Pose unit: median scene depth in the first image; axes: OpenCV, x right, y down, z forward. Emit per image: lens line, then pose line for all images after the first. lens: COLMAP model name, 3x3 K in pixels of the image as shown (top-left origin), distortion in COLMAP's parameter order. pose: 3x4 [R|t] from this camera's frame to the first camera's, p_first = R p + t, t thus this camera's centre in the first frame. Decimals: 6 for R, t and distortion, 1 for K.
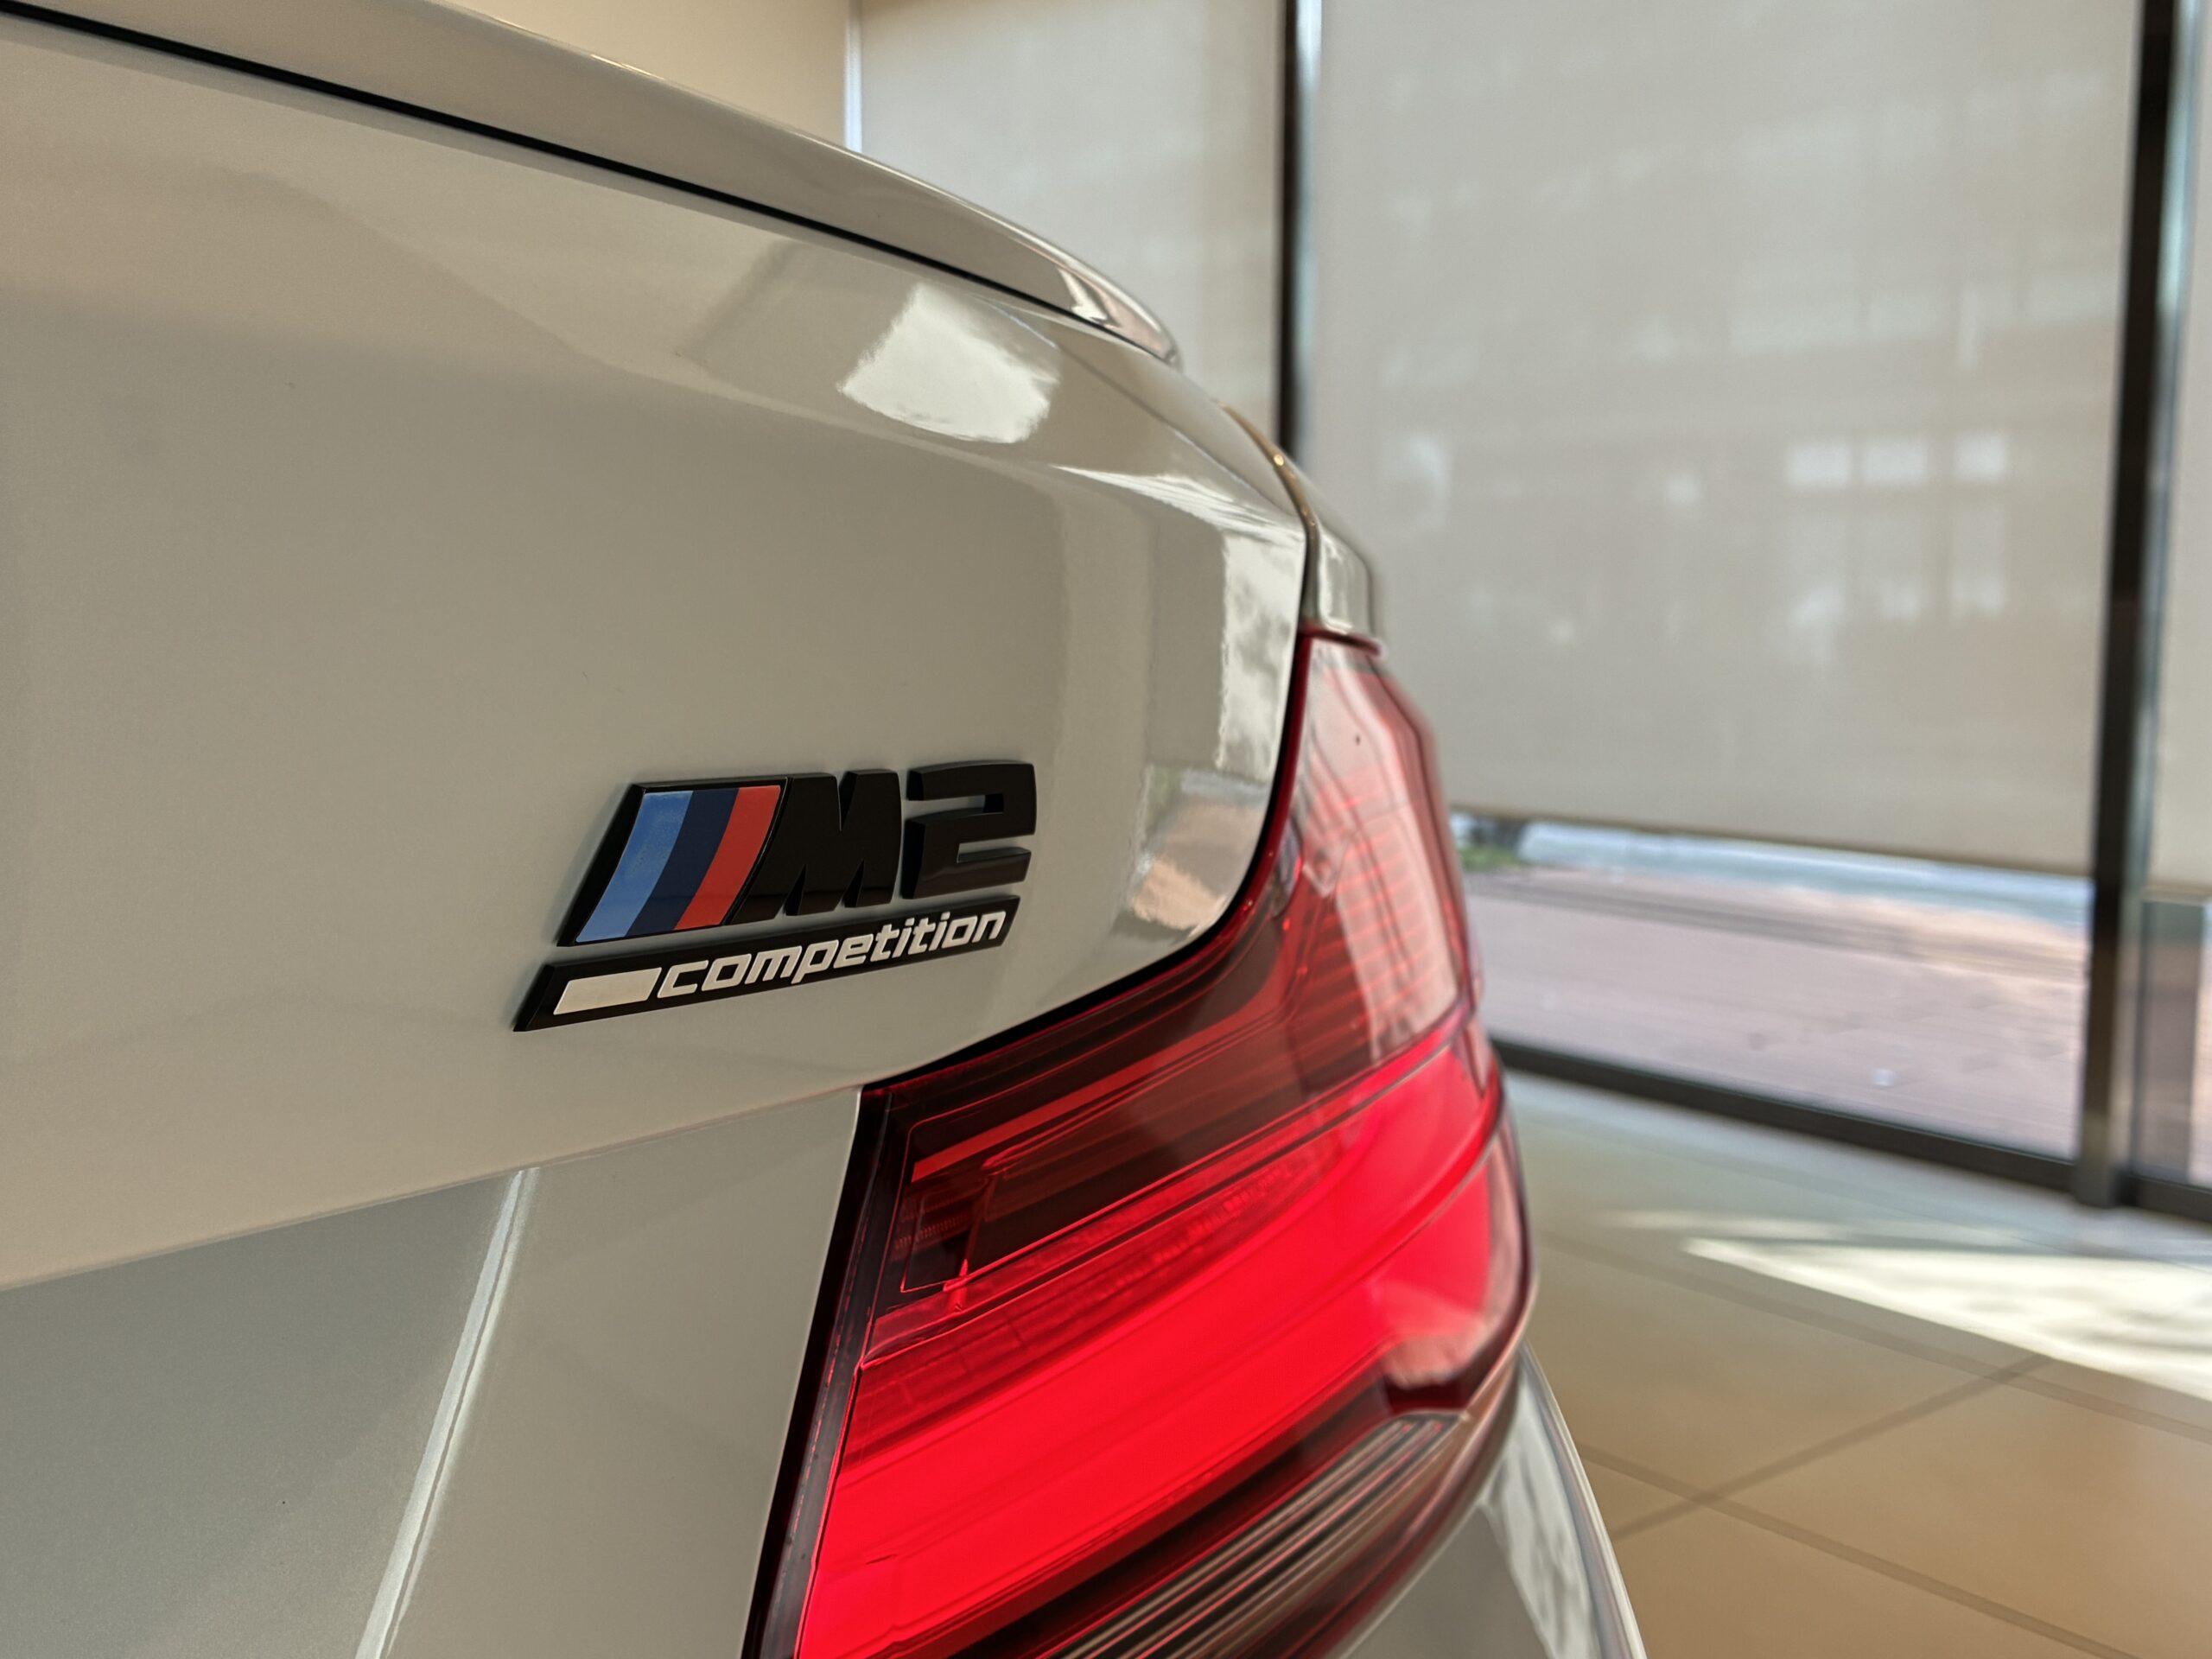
lens RADIAL K [[2162.4, 0, 1114.1], [0, 2162.4, 828.2], [0, 0, 1]] dist [0.036127, 0.000000]
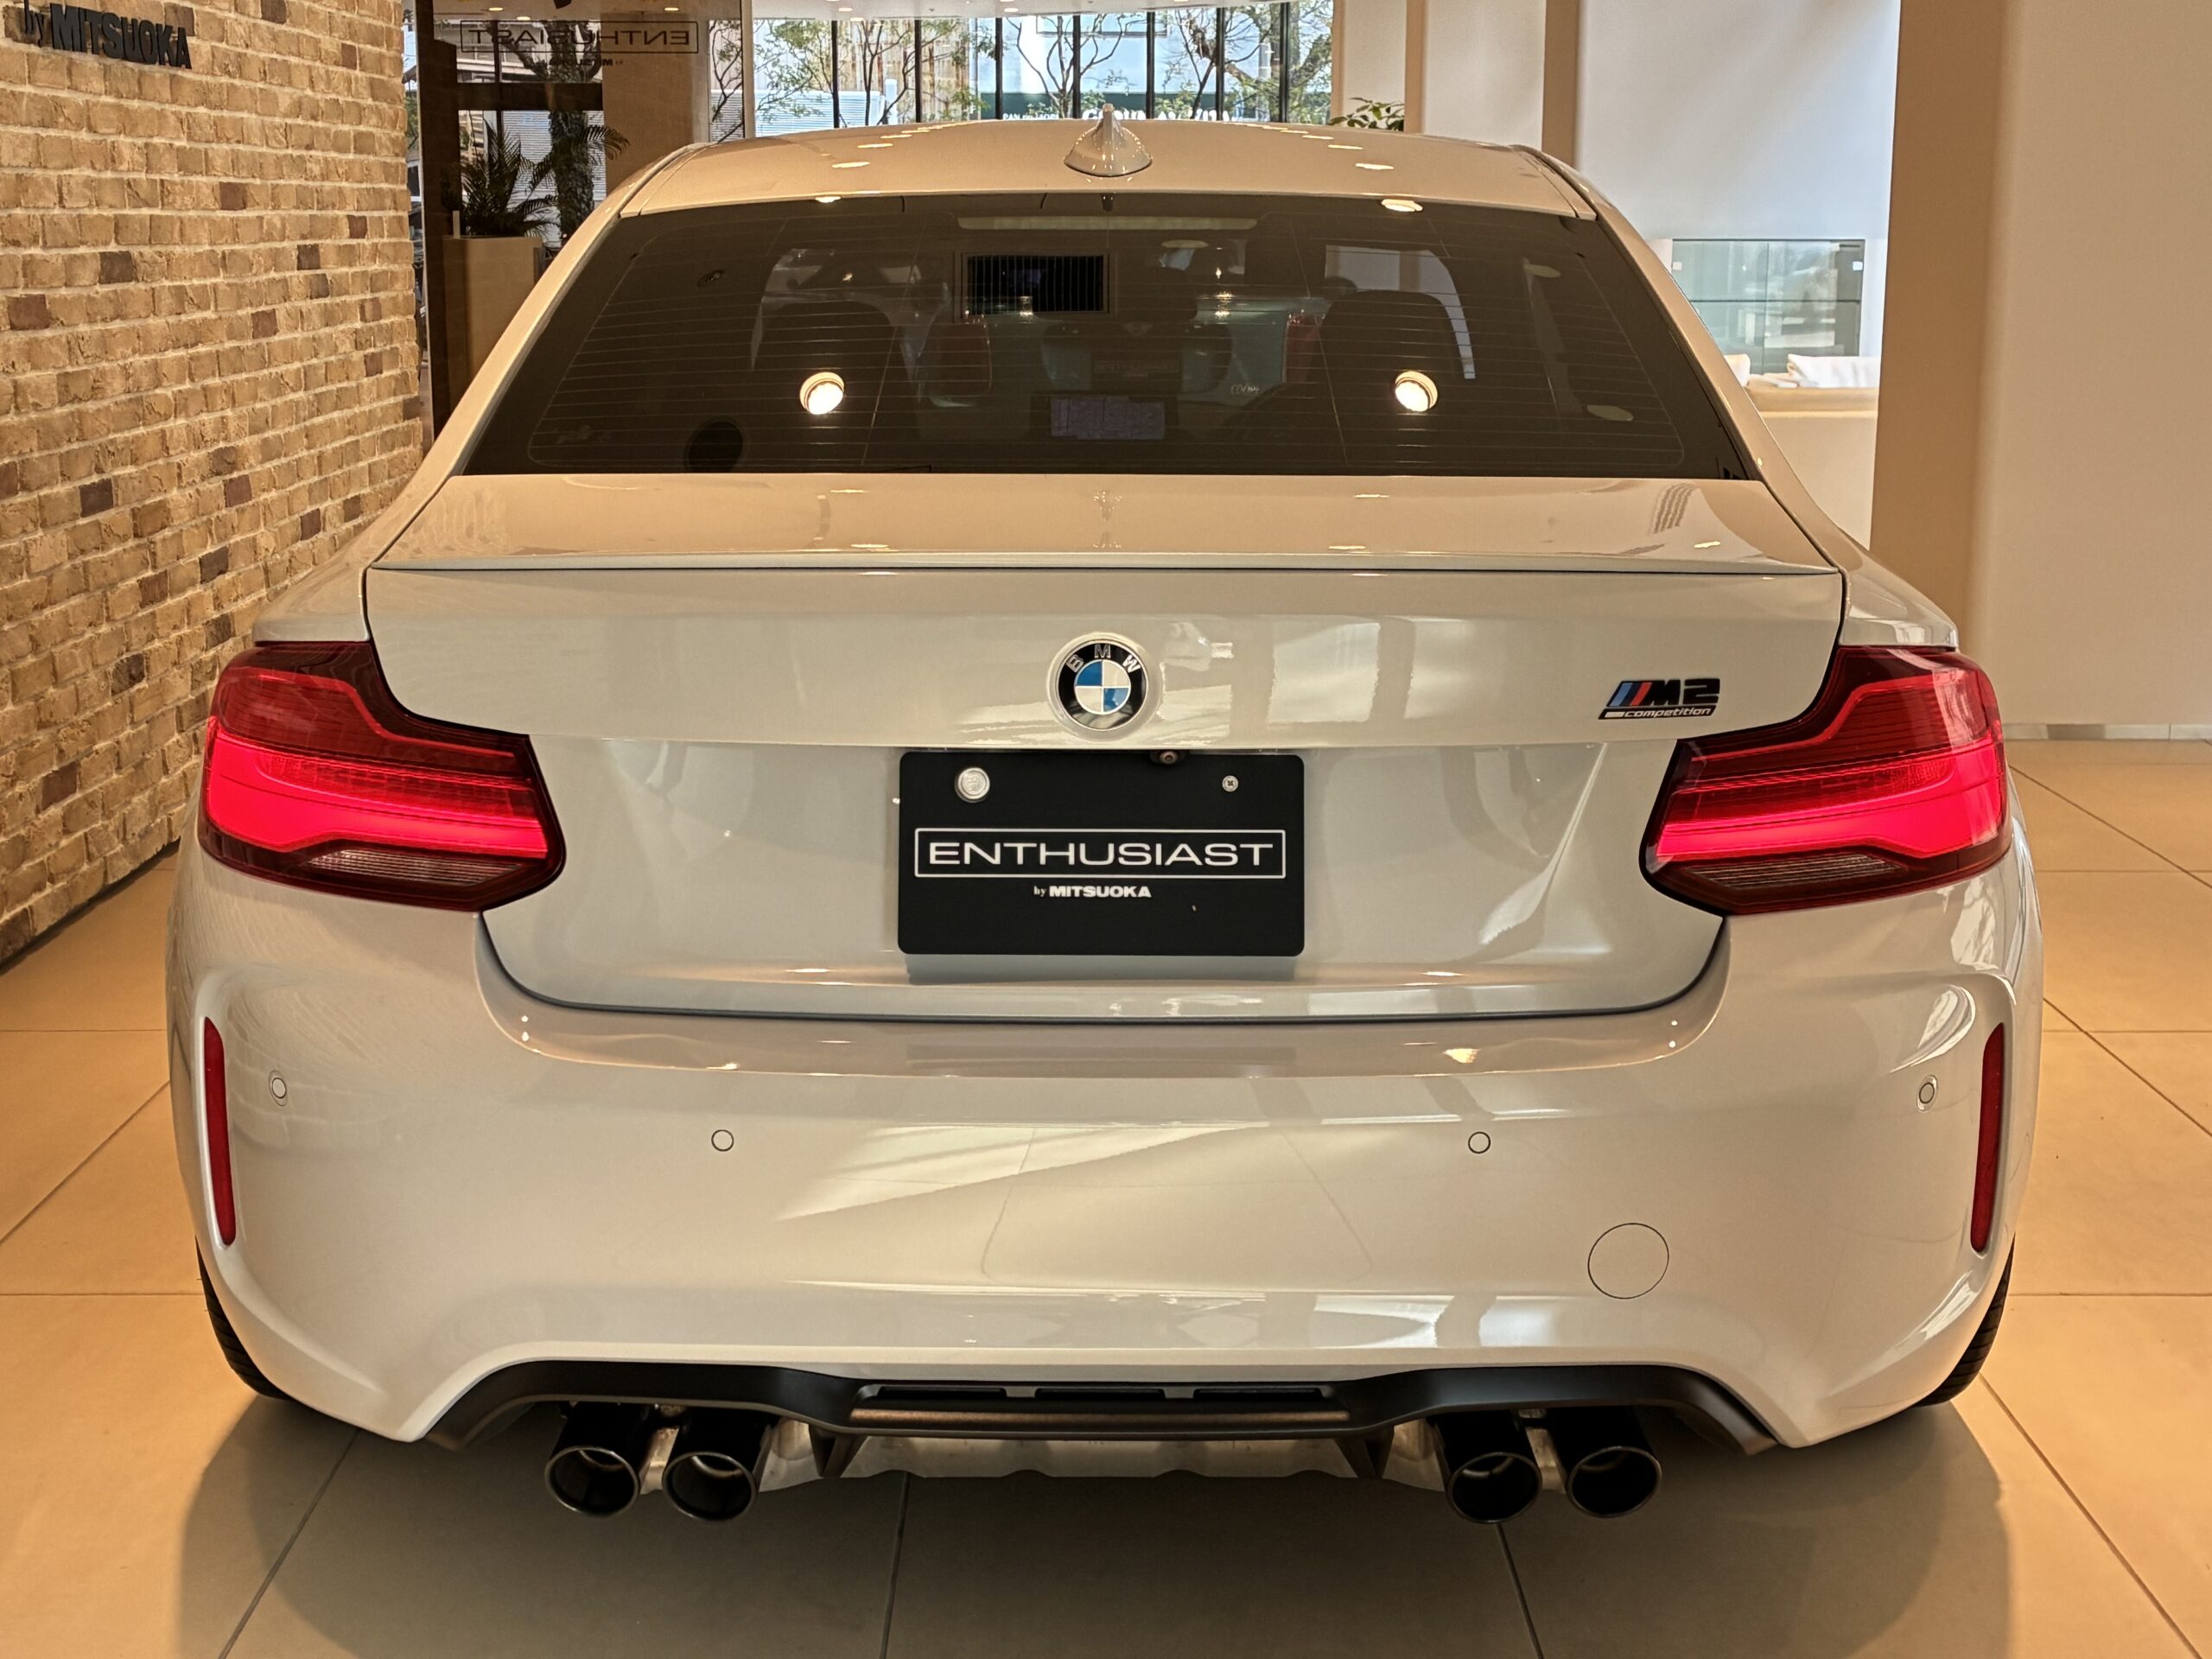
lens RADIAL K [[3000.3, 0, 1116.6], [0, 3000.3, 833.6], [0, 0, 1]] dist [0.052914, 0.000000]
pose [[0.792089, 0.123267, -0.597830, 3.202894], [-0.068449, 0.991157, 0.113678, -0.389665], [0.606556, -0.049122, 0.793522, -5.606454]]
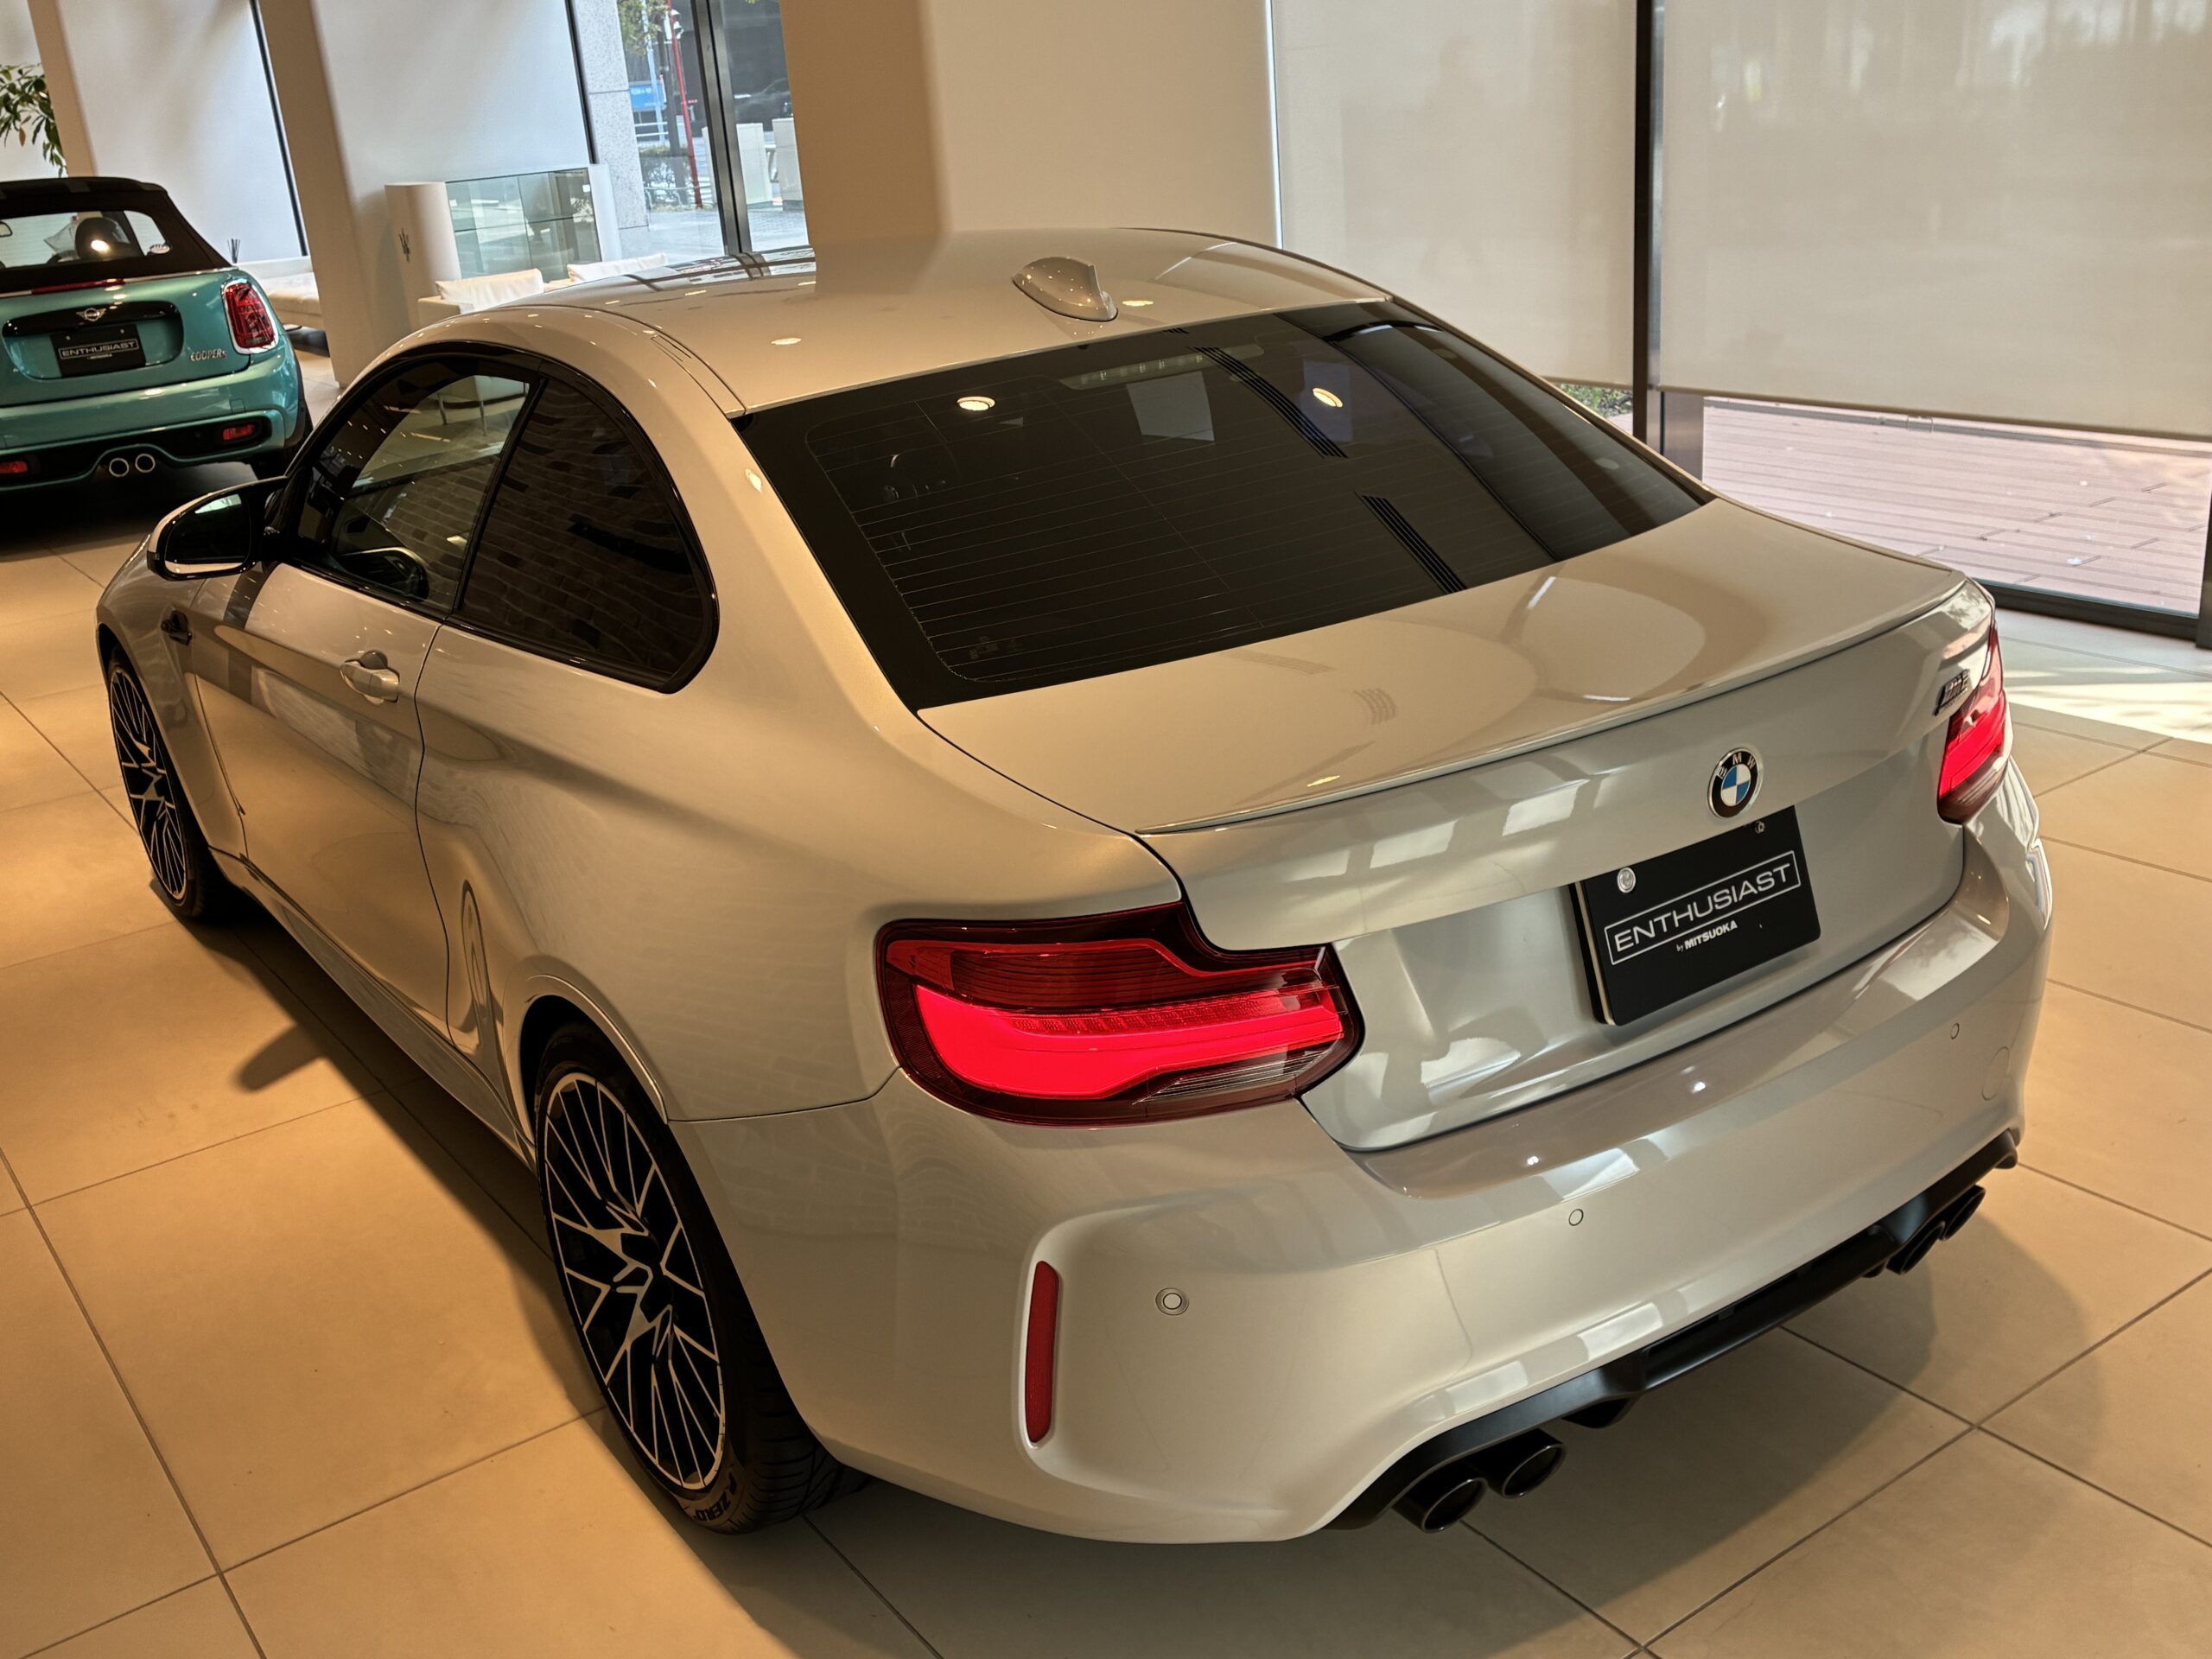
lens RADIAL K [[2162.4, 0, 1099.6], [0, 2162.4, 831.9], [0, 0, 1]] dist [0.036127, 0.000000]
pose [[0.995696, -0.058193, -0.072129, -2.528774], [0.073980, 0.967853, 0.240391, -1.505584], [0.055822, -0.244693, 0.967992, -6.484687]]
